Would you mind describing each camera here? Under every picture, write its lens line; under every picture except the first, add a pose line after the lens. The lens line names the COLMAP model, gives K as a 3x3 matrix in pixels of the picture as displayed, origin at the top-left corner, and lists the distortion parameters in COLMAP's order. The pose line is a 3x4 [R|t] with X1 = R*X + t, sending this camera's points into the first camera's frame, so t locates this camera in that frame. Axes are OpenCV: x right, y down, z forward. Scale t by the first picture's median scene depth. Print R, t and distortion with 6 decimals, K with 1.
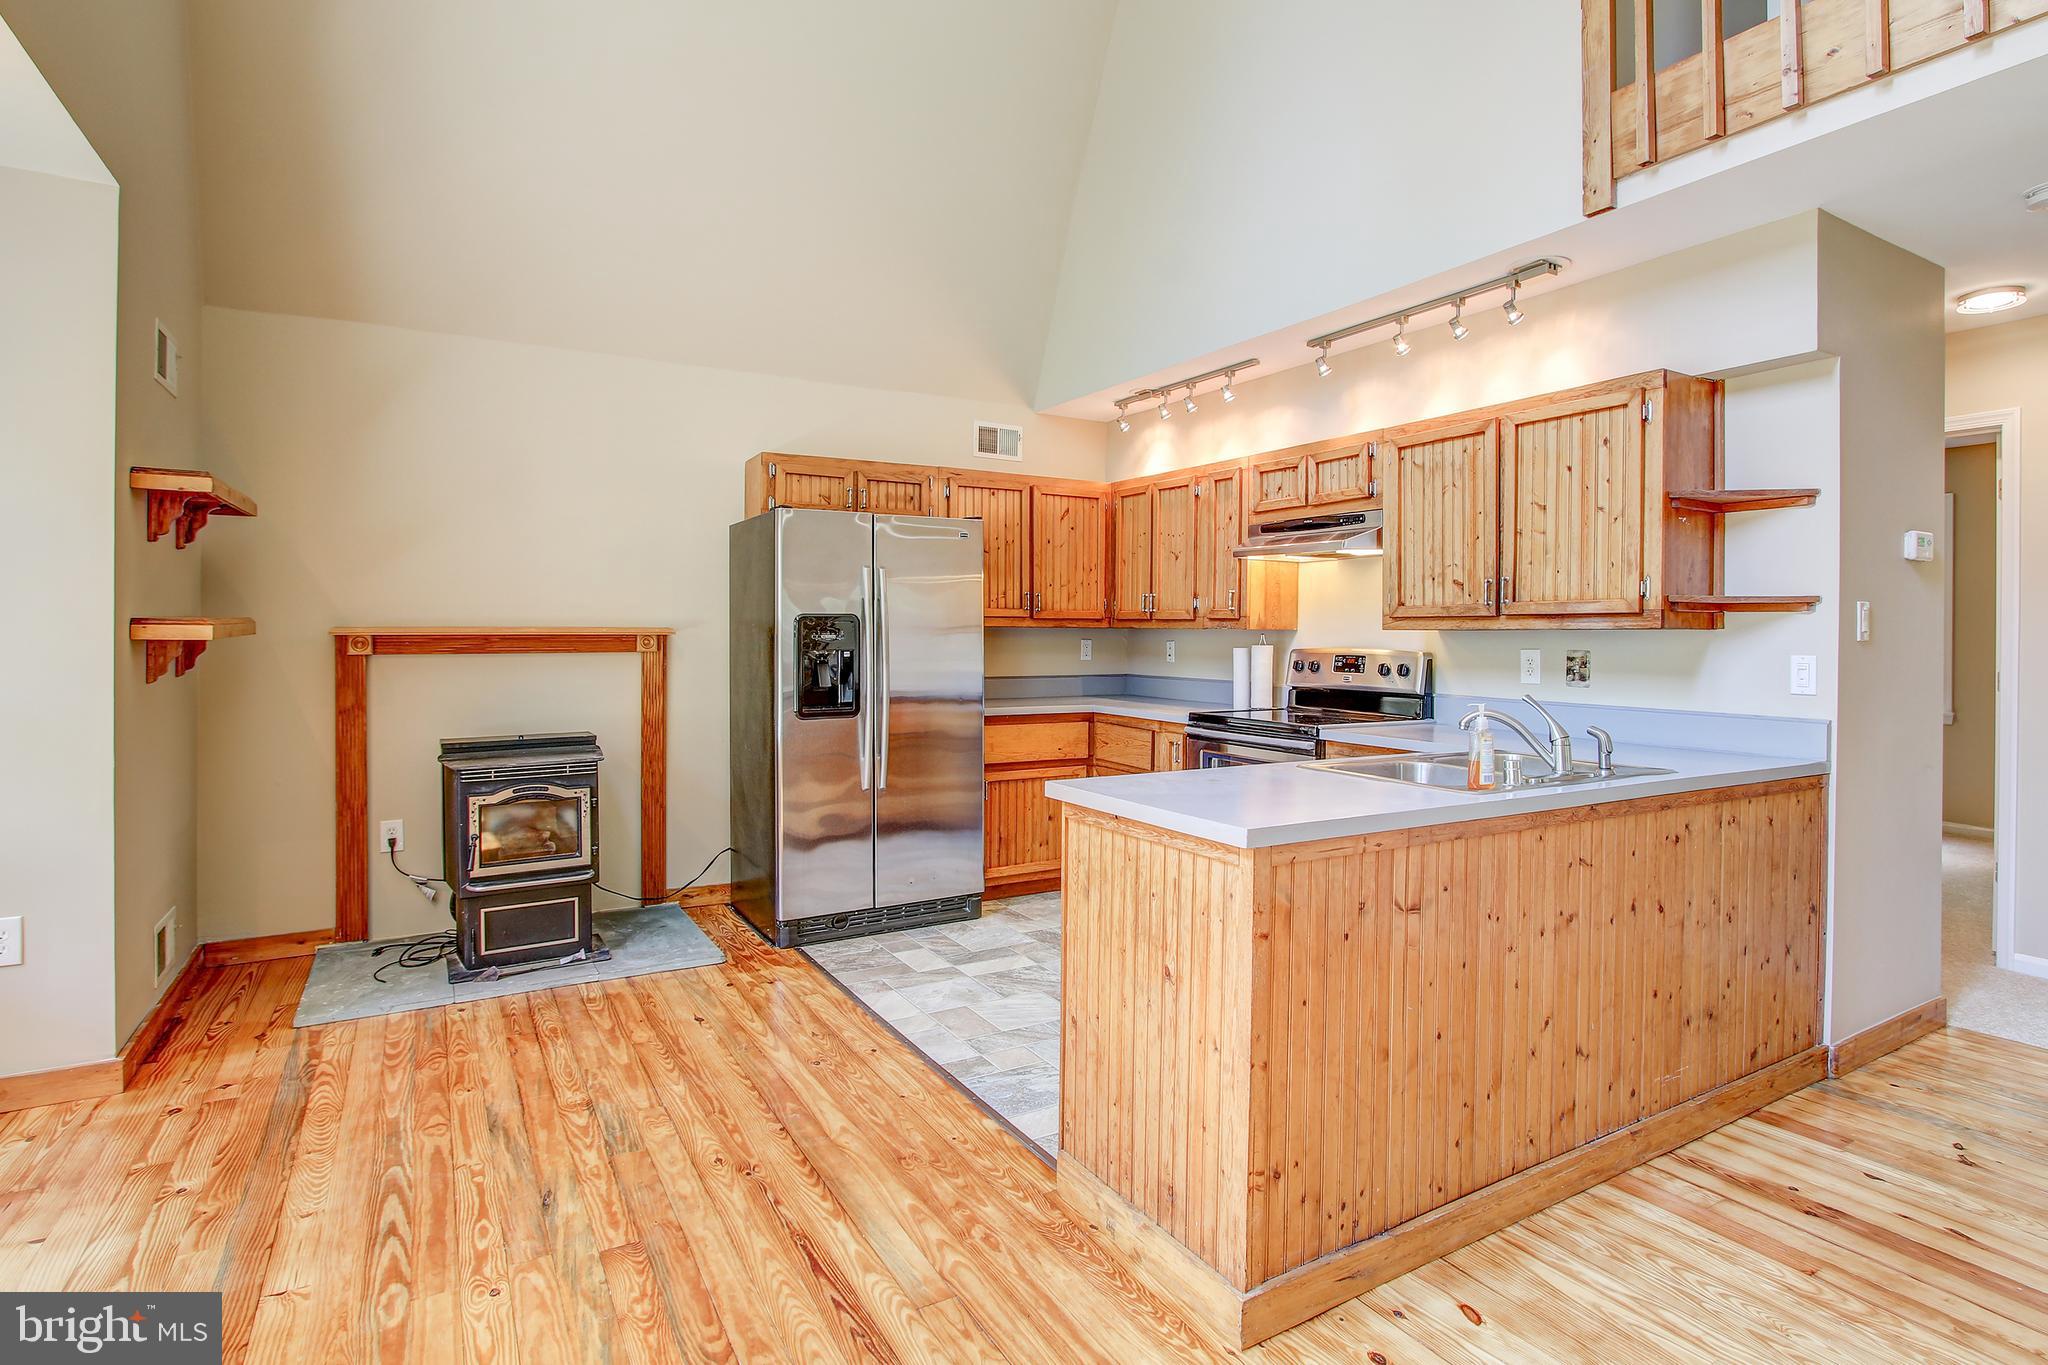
lens RADIAL K [[1051.7, 0, 1065.3], [0, 1051.7, 629.5], [0, 0, 1]] dist [-0.016686, 0.000562]
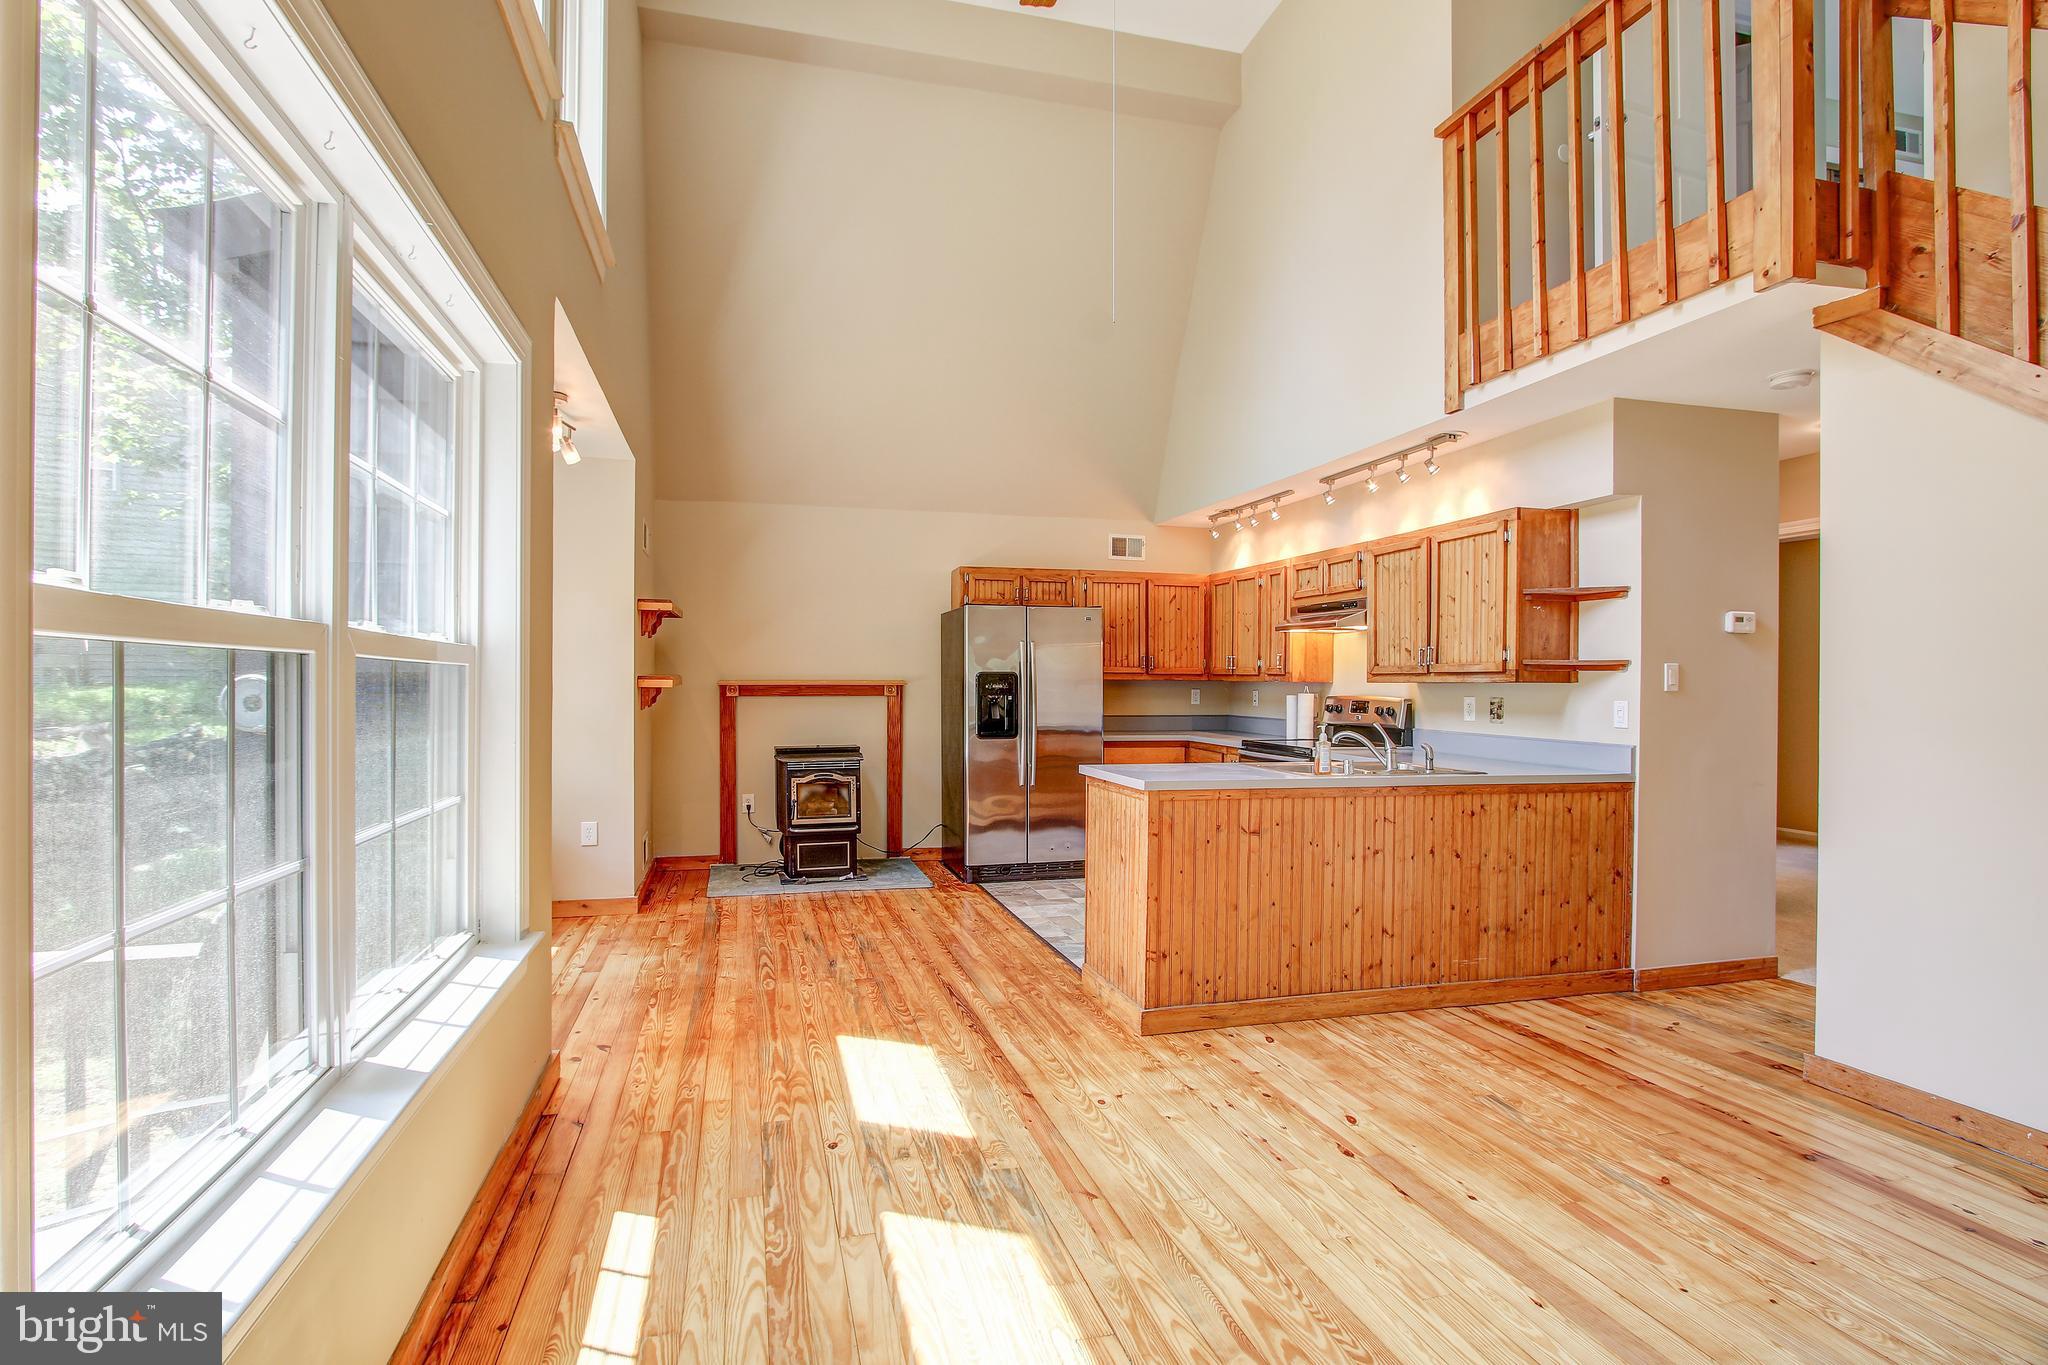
lens RADIAL K [[976.6, 0, 991.5], [0, 976.6, 687.4], [0, 0, 1]] dist [-0.018726, 0.000195]
pose [[0.955992, 0.002819, -0.293381, 0.250238], [-0.000817, 0.999976, 0.006946, -0.002451], [0.293393, -0.006400, 0.955970, -0.507997]]
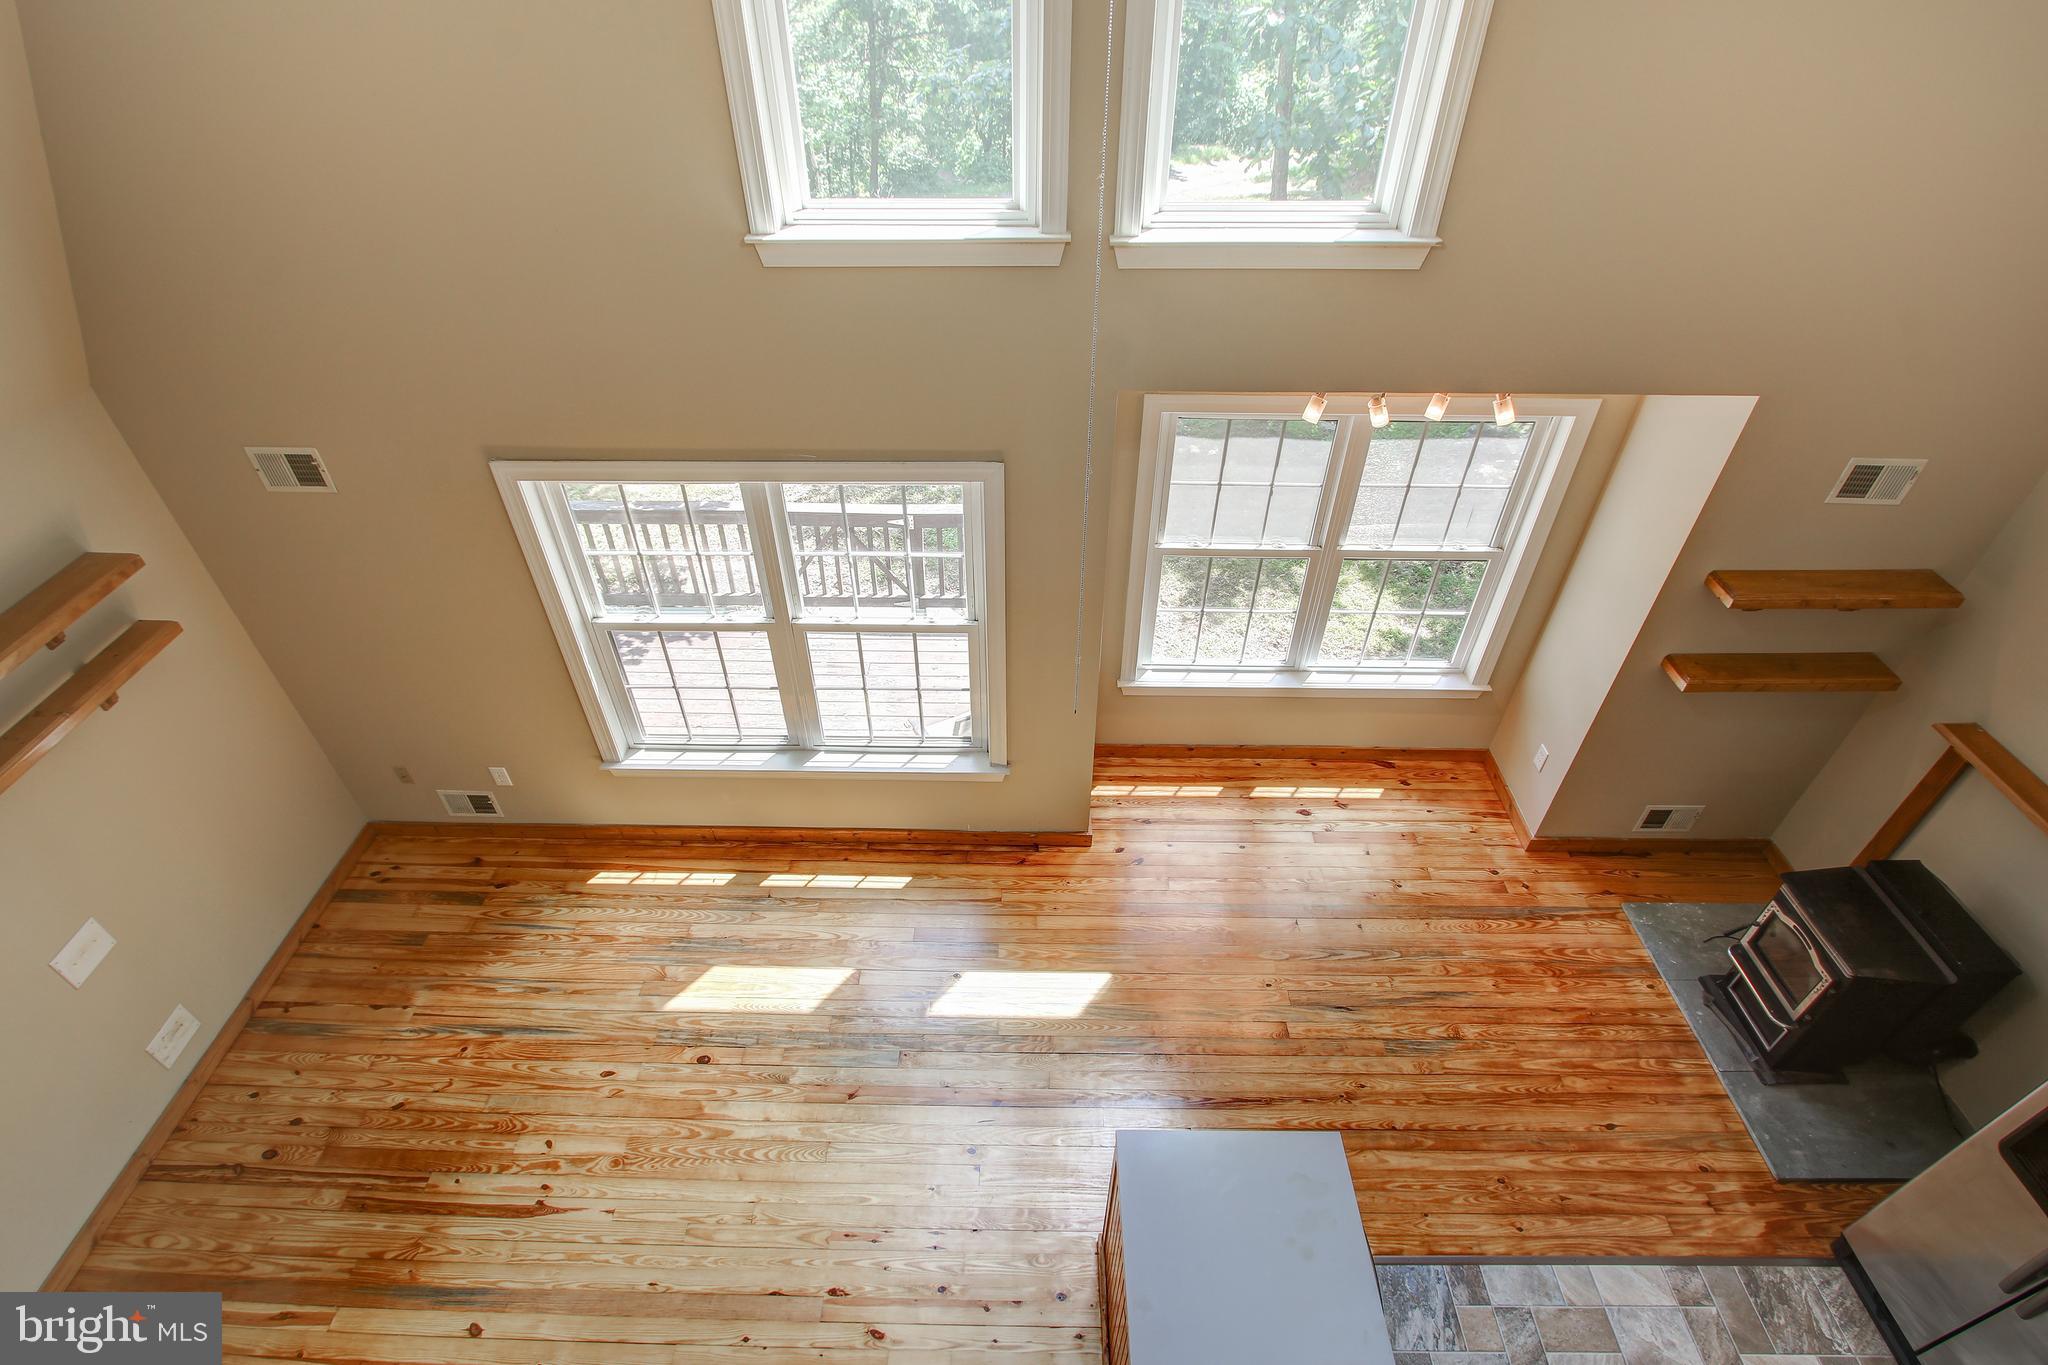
lens RADIAL K [[963.2, 0, 1015.9], [0, 963.2, 702.4], [0, 0, 1]] dist [-0.021107, 0.000388]
pose [[-0.533469, 0.548536, -0.643832, 0.512404], [0.004904, 0.763186, 0.646160, -0.796697], [0.845806, 0.341549, -0.409826, 0.719281]]
